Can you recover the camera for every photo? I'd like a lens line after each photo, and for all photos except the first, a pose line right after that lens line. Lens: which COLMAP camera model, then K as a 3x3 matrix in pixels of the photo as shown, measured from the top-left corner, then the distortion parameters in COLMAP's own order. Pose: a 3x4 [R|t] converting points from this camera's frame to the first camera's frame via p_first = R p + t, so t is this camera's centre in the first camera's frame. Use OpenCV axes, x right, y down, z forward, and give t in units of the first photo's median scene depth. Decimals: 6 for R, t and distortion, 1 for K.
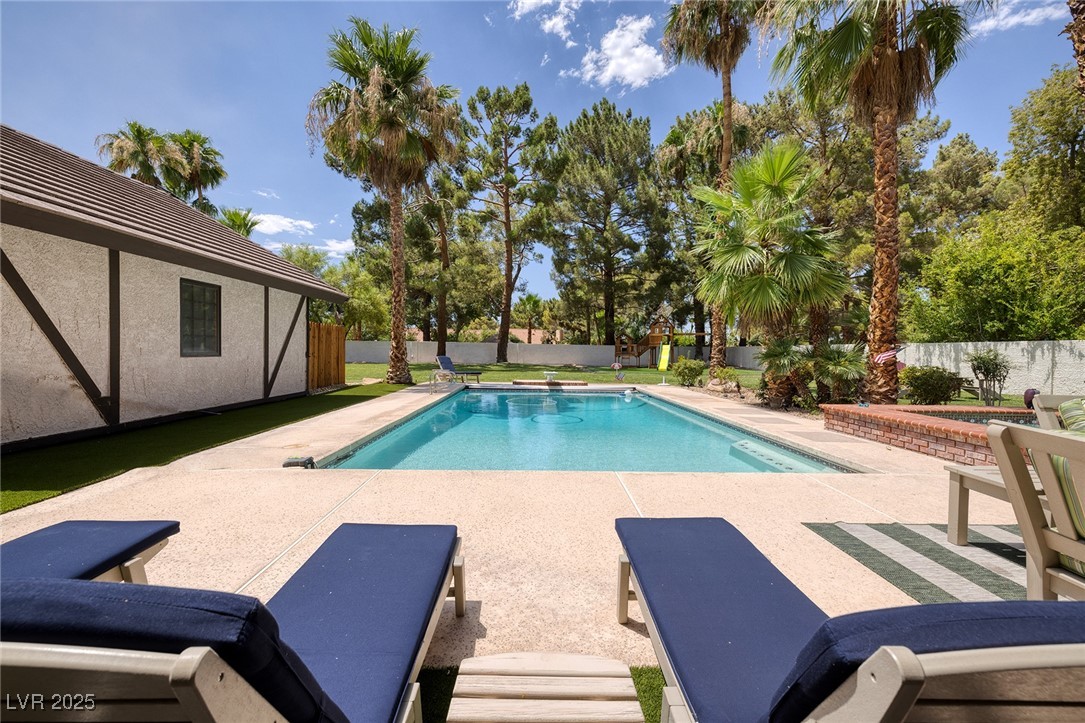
lens RADIAL K [[455.4, 0, 544.1], [0, 455.4, 350.2], [0, 0, 1]] dist [-0.001442, -0.000086]
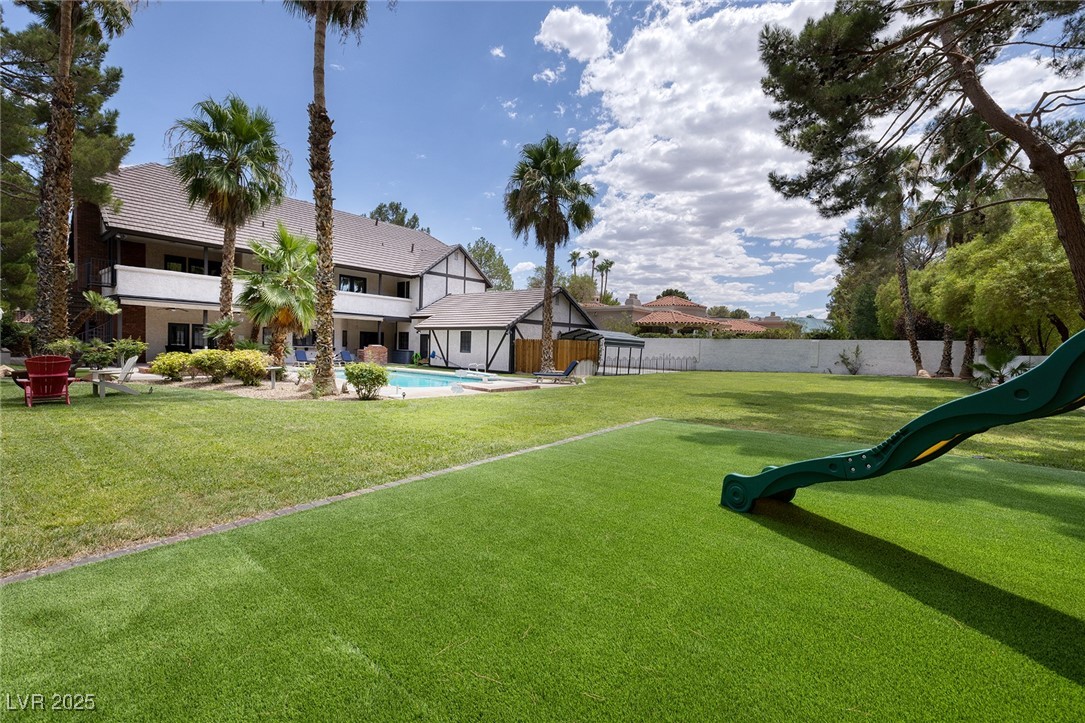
lens RADIAL K [[462.5, 0, 536.1], [0, 462.5, 353.2], [0, 0, 1]] dist [0.000557, -0.000111]
pose [[-0.652284, -0.015247, -0.757821, 0.354684], [-0.032549, 0.999439, 0.007908, -0.006250], [0.757275, 0.029825, -0.652414, 0.844433]]
